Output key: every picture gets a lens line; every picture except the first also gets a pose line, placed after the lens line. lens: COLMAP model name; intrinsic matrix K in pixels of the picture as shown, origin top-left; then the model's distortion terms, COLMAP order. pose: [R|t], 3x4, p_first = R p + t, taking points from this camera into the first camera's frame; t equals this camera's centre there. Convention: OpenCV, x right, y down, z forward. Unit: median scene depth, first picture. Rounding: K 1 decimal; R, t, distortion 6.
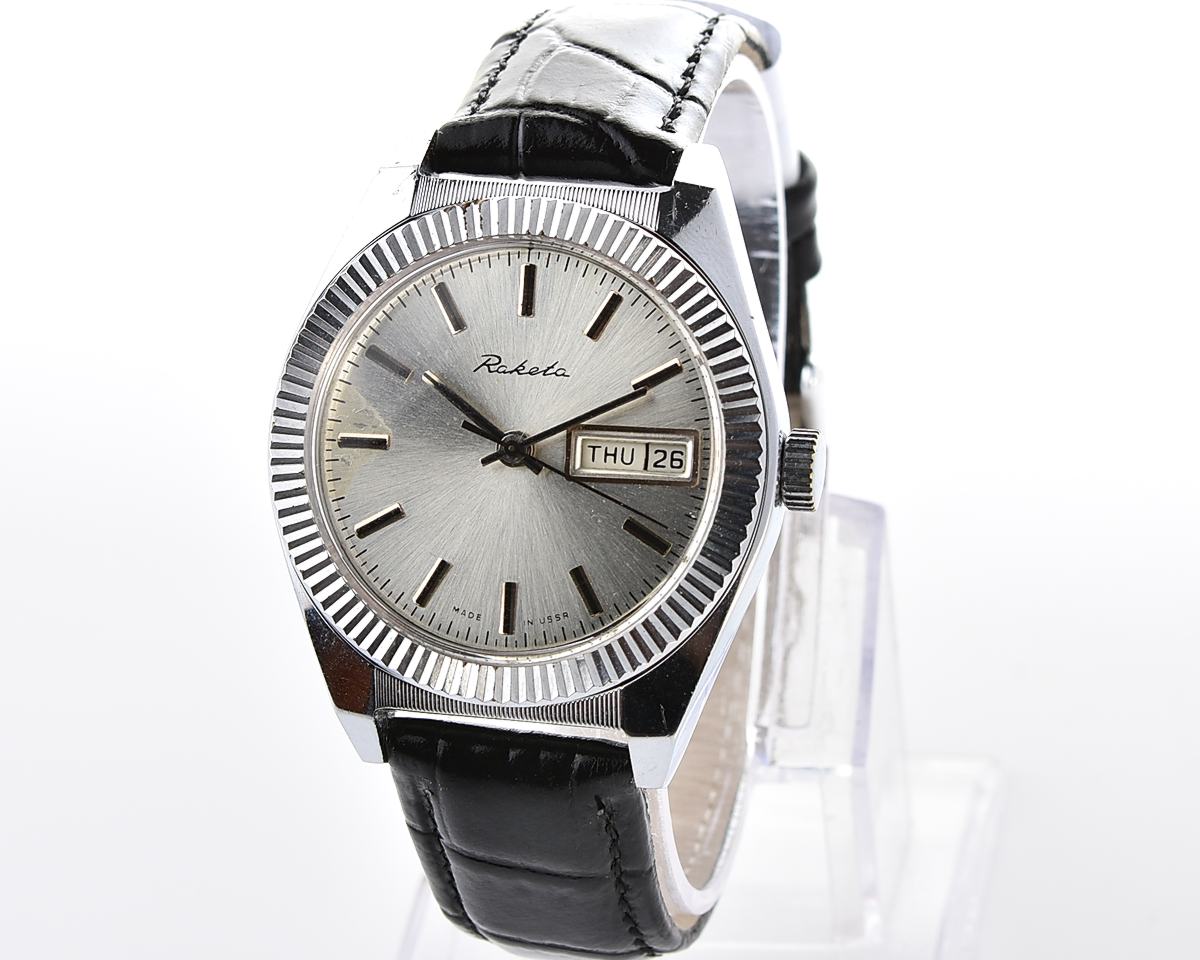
lens RADIAL K [[5018.4, 0, 600.0], [0, 5018.4, 480.0], [0, 0, 1]] dist [-0.098044, -2.189922]
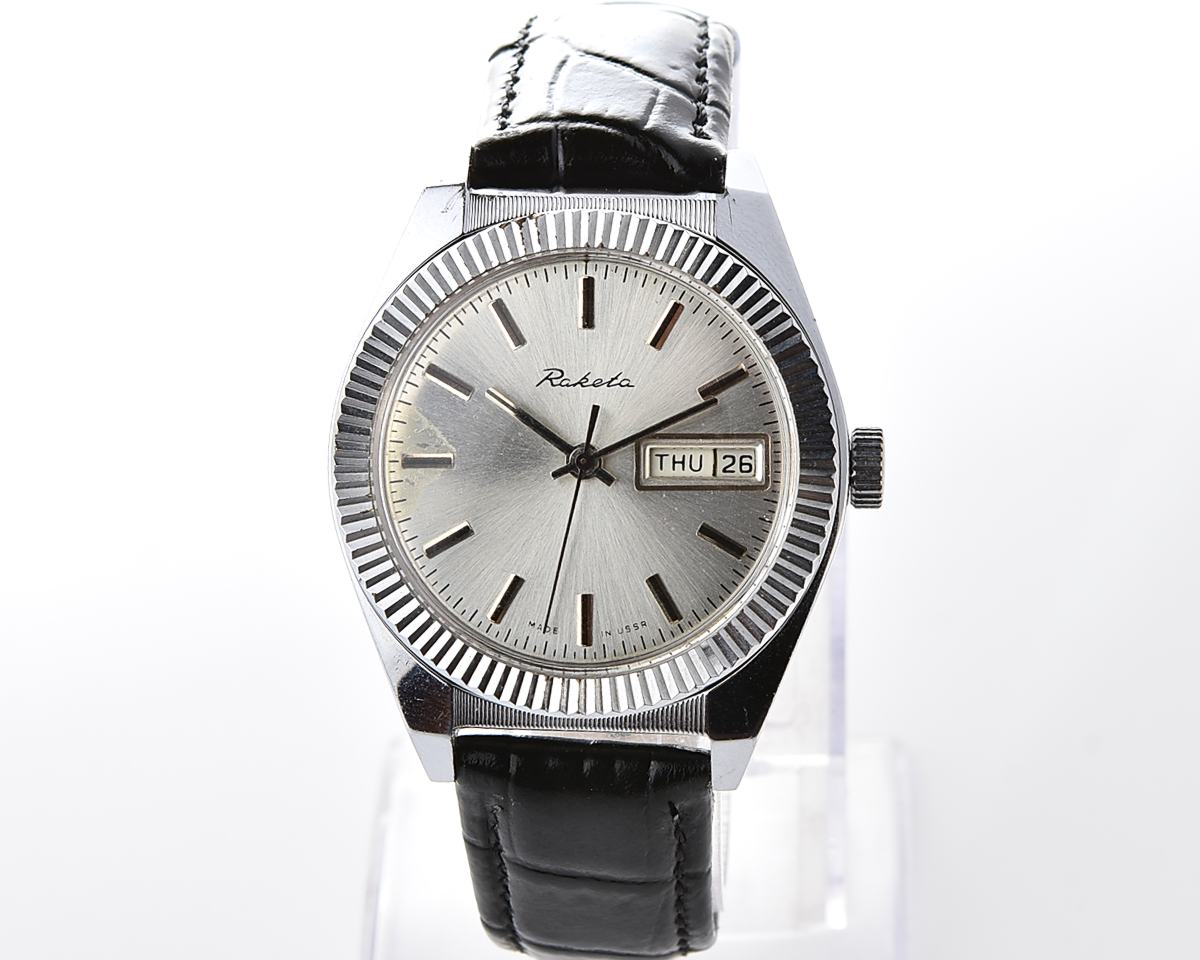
lens RADIAL K [[5018.4, 0, 600.0], [0, 5018.4, 480.0], [0, 0, 1]] dist [-0.098044, -2.189922]
pose [[0.988148, -0.050603, 0.144922, -0.159306], [0.049473, 0.998710, 0.011395, -0.013739], [-0.145312, -0.004090, 0.989377, 0.006924]]
